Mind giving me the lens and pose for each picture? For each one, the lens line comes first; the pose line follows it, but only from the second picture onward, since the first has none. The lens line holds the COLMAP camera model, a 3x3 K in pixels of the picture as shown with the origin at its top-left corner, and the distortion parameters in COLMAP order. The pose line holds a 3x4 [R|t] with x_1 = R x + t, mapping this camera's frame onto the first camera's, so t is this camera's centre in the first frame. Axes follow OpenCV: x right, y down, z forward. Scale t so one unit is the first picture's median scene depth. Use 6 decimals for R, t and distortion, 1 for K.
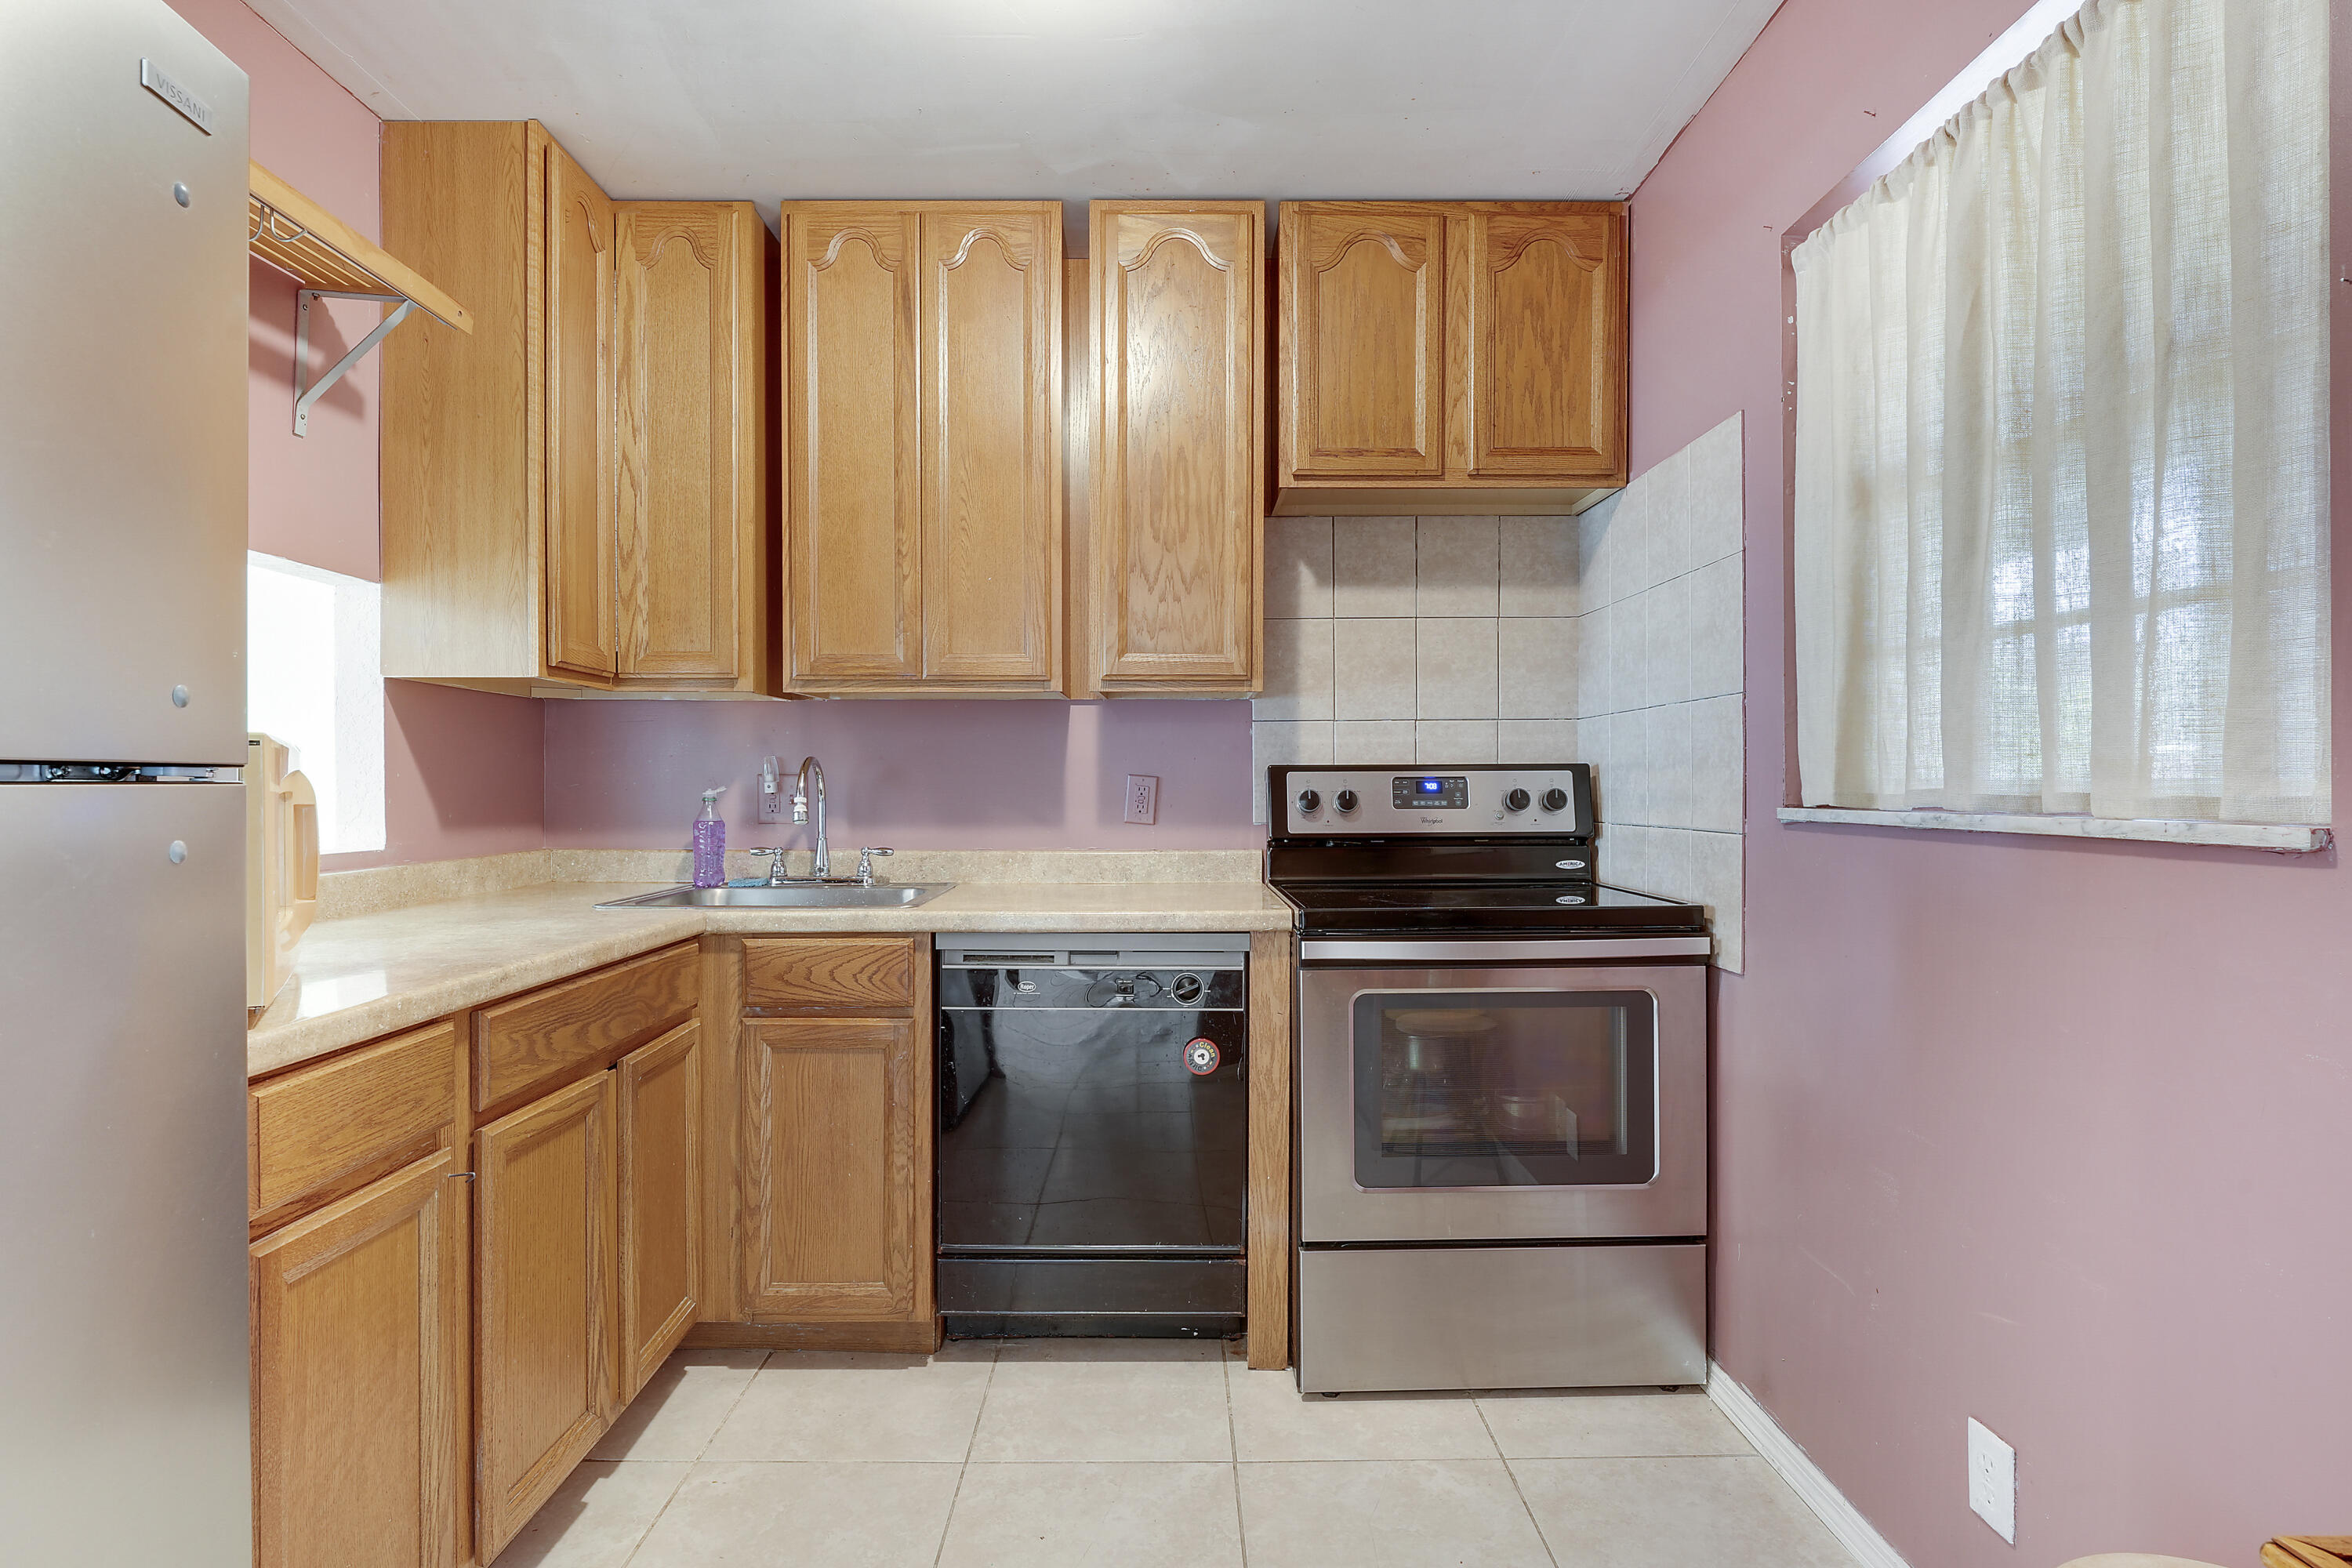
lens RADIAL K [[967.3, 0, 1173.4], [0, 967.3, 776.4], [0, 0, 1]] dist [-0.028319, 0.000223]
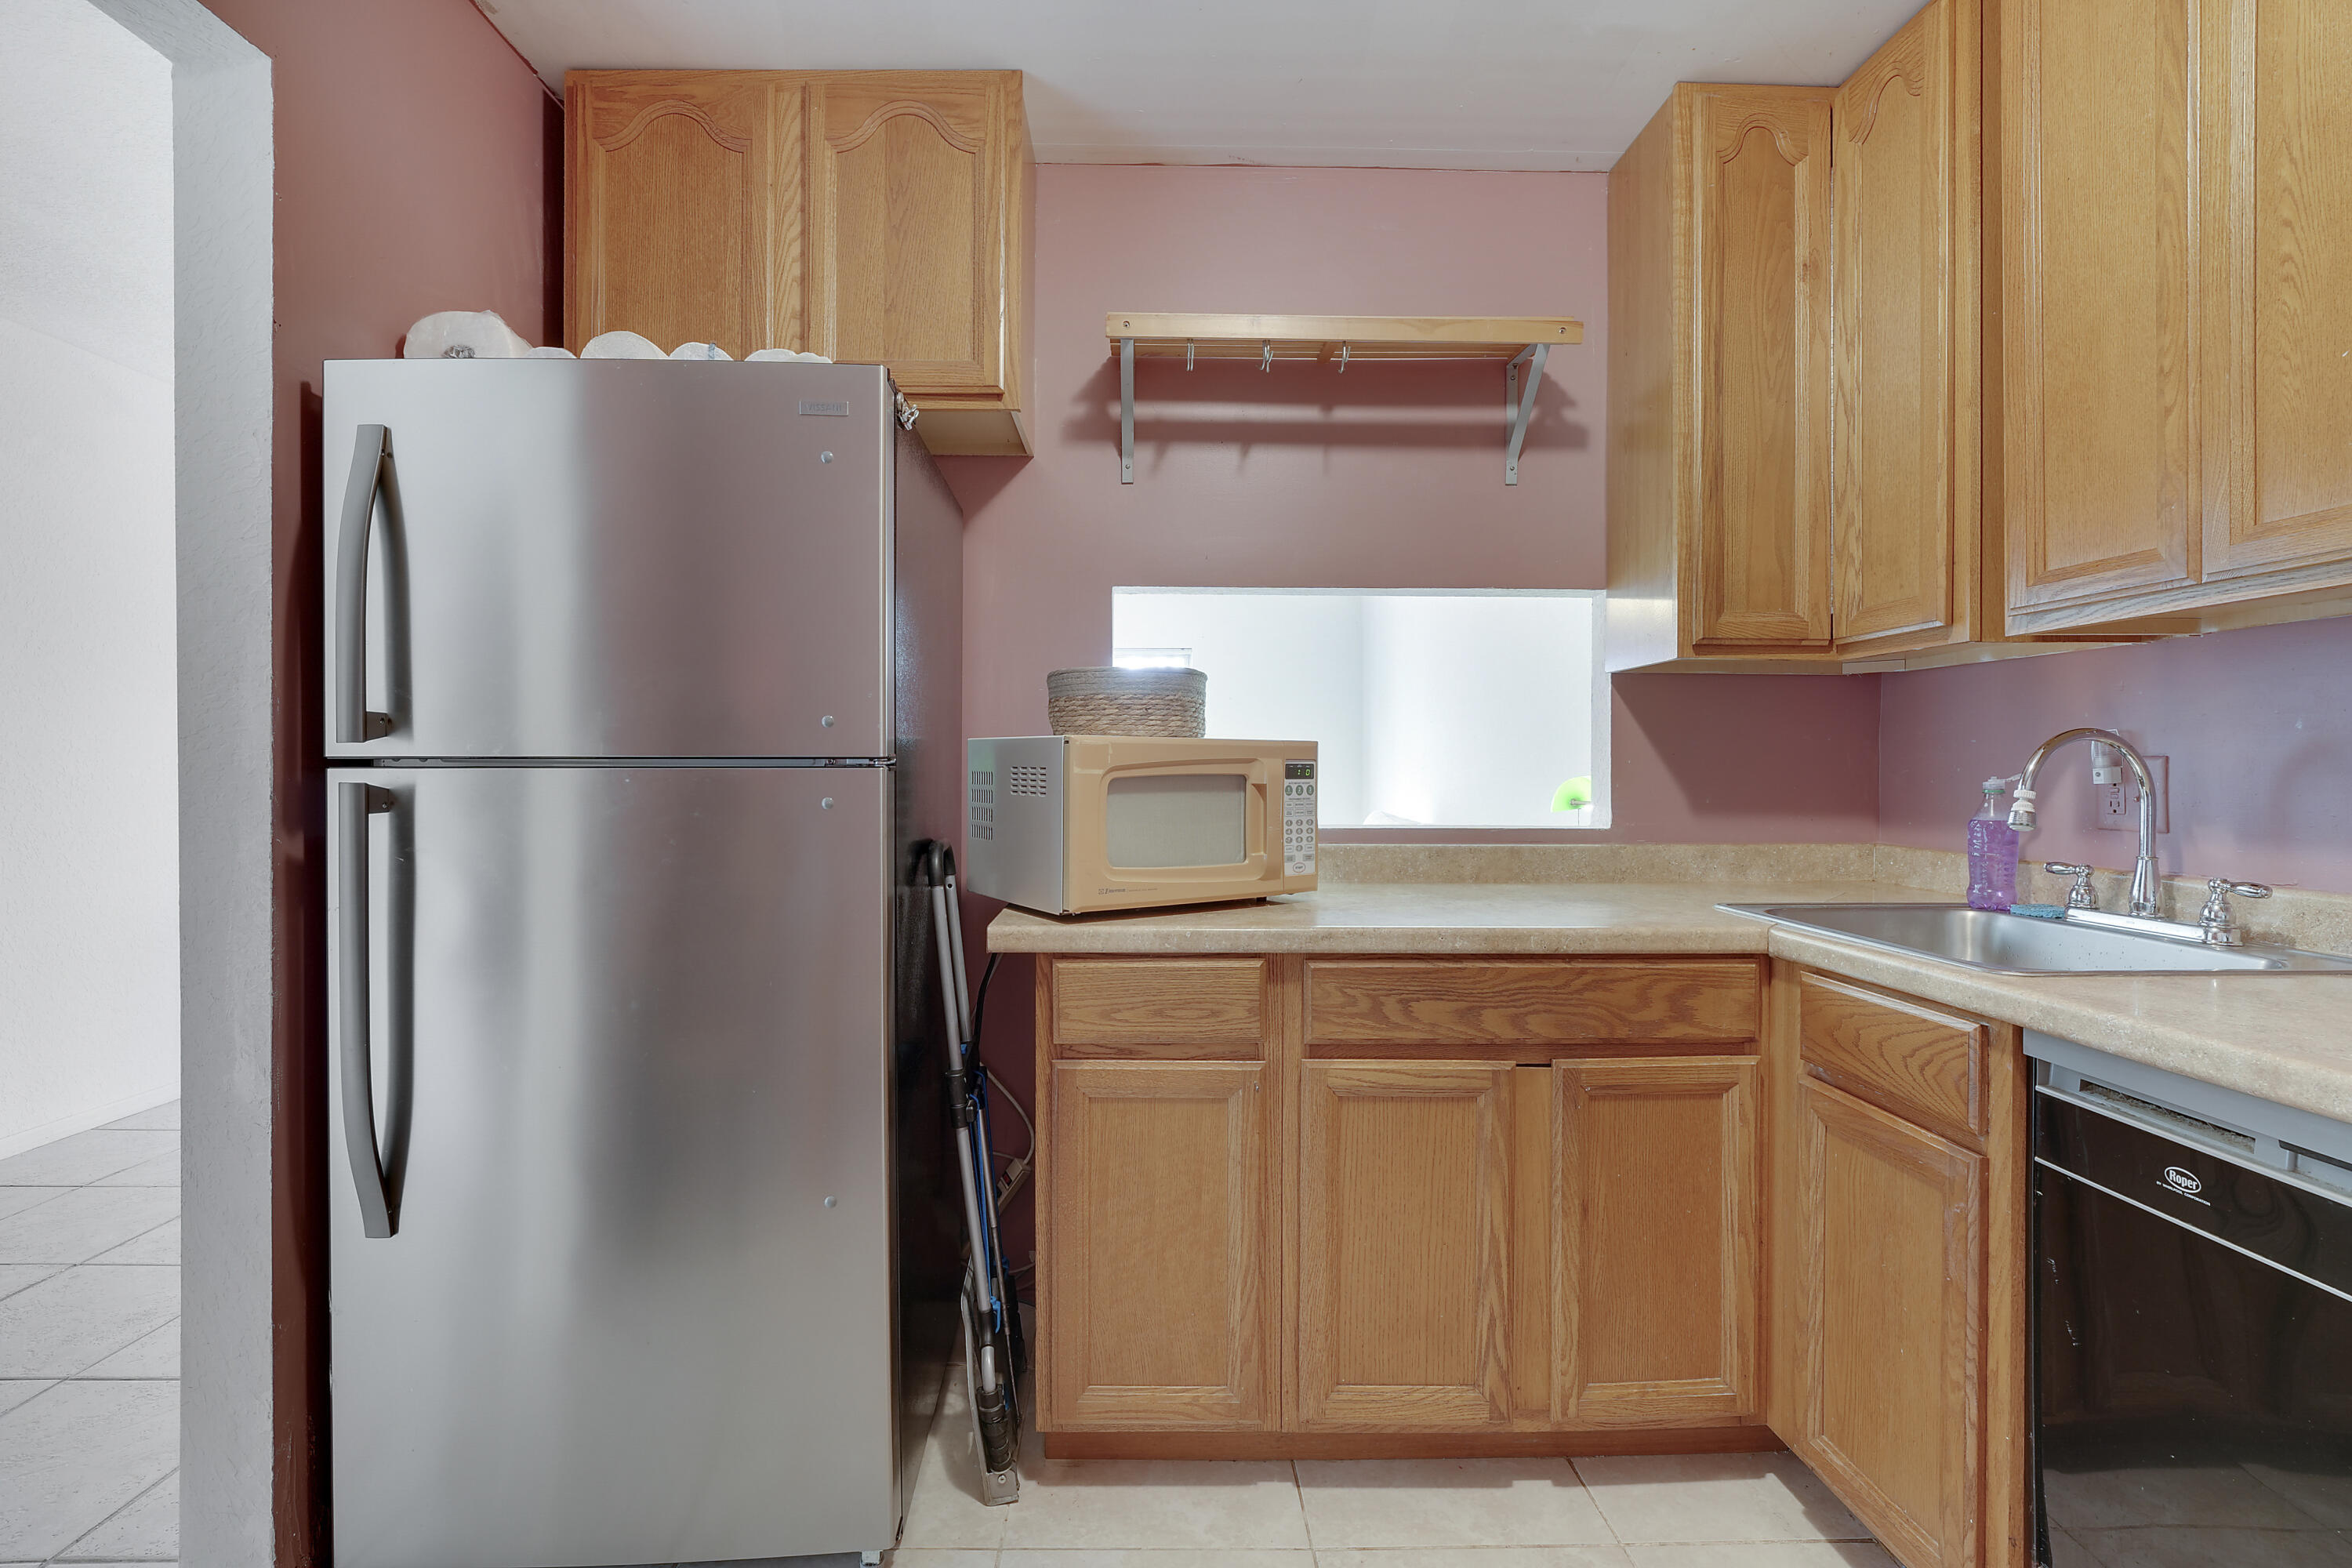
lens RADIAL K [[967.3, 0, 1173.4], [0, 967.3, 776.4], [0, 0, 1]] dist [-0.028319, 0.000223]
pose [[0.089986, 0.008474, -0.995907, 0.270959], [0.005097, 0.999947, 0.008969, 0.003810], [0.995930, -0.005883, 0.089938, 0.435588]]
